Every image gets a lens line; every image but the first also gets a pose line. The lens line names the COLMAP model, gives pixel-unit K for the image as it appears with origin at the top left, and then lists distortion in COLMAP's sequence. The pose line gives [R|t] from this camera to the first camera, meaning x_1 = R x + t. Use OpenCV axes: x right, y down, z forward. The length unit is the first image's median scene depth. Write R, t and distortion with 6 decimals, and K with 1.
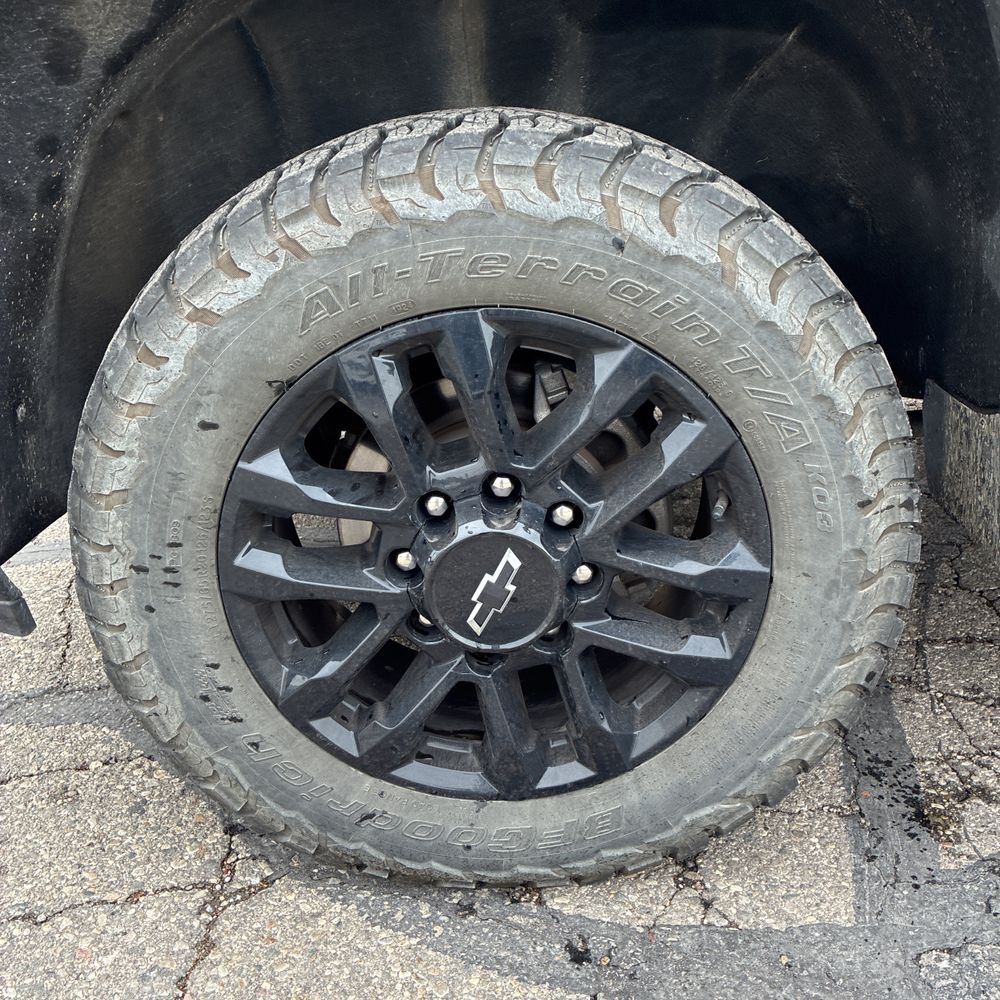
lens RADIAL K [[1012.5, 0, 495.5], [0, 1012.5, 492.8], [0, 0, 1]] dist [0.028235, 0.000000]
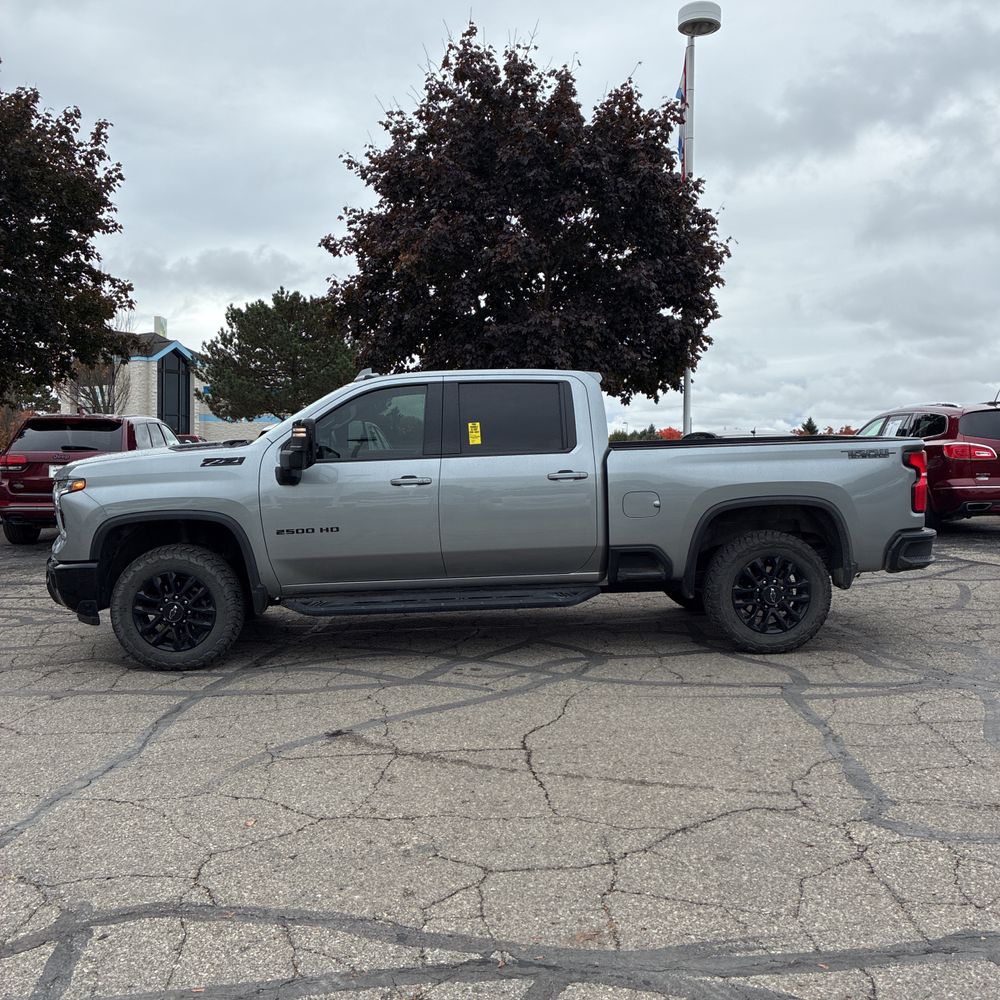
lens RADIAL K [[1012.5, 0, 493.2], [0, 1012.5, 490.6], [0, 0, 1]] dist [0.028235, 0.000000]
pose [[0.998088, 0.023463, 0.057176, 1.720458], [-0.003884, 0.947118, -0.320861, 1.491469], [-0.061681, 0.320026, 0.945399, -5.799778]]
